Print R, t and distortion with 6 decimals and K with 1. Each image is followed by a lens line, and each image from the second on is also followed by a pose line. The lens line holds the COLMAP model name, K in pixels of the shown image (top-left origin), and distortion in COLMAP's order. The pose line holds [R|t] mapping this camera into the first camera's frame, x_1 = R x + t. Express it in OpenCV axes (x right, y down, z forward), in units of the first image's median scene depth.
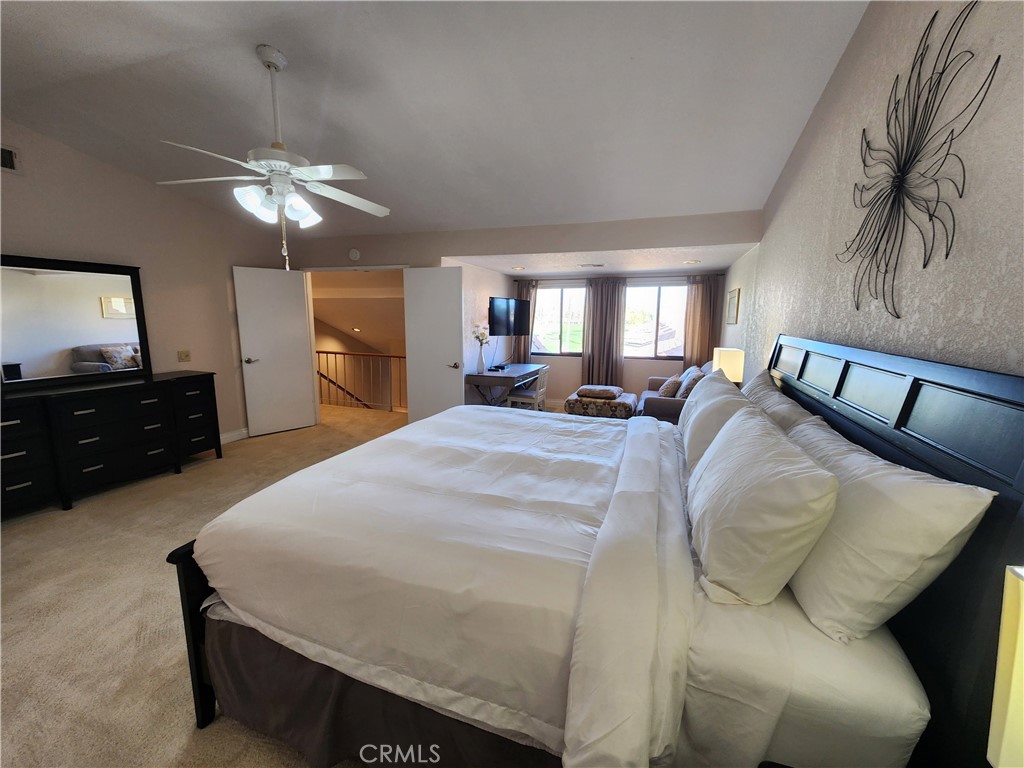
lens RADIAL K [[421.1, 0, 513.5], [0, 421.1, 380.6], [0, 0, 1]] dist [-0.000082, -0.000479]
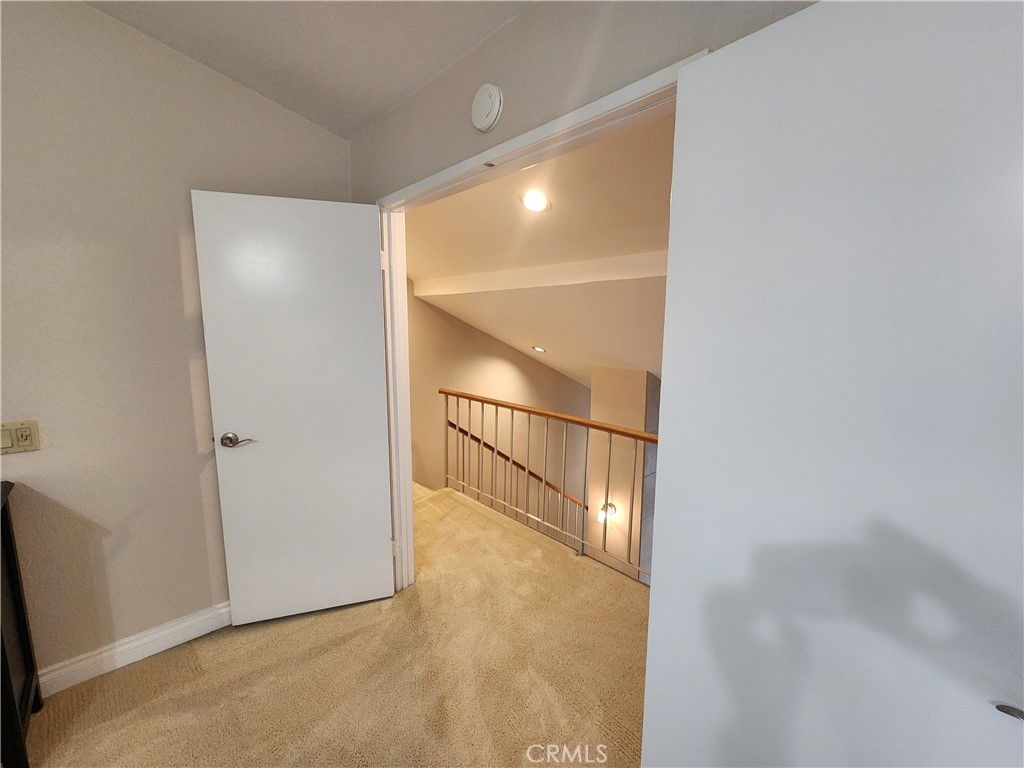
lens RADIAL K [[421.1, 0, 516.9], [0, 421.1, 382.1], [0, 0, 1]] dist [-0.000082, -0.000479]
pose [[0.888161, 0.065305, -0.454869, -0.210439], [-0.073113, 0.997324, 0.000425, -0.112651], [0.453679, 0.032879, 0.890558, 0.729584]]
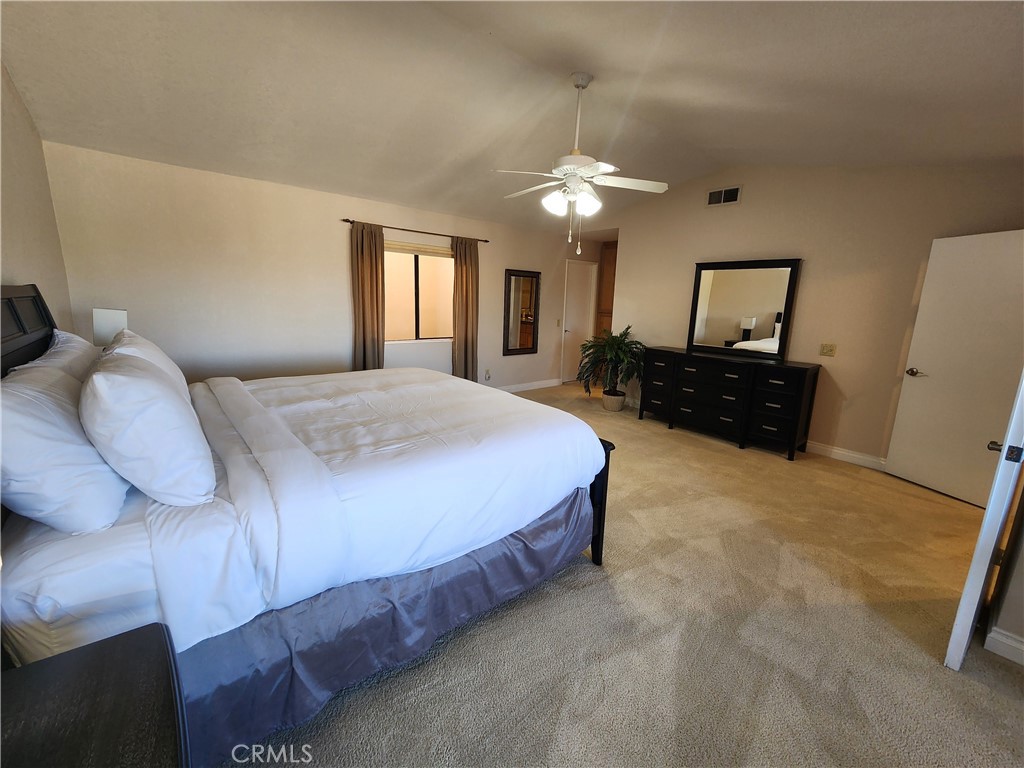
lens RADIAL K [[421.1, 0, 512.8], [0, 421.1, 377.5], [0, 0, 1]] dist [-0.000082, -0.000479]
pose [[-0.503801, 0.146121, -0.851371, 0.305979], [-0.162213, 0.952052, 0.259390, -0.106769], [0.848452, 0.268784, -0.455942, 0.708799]]
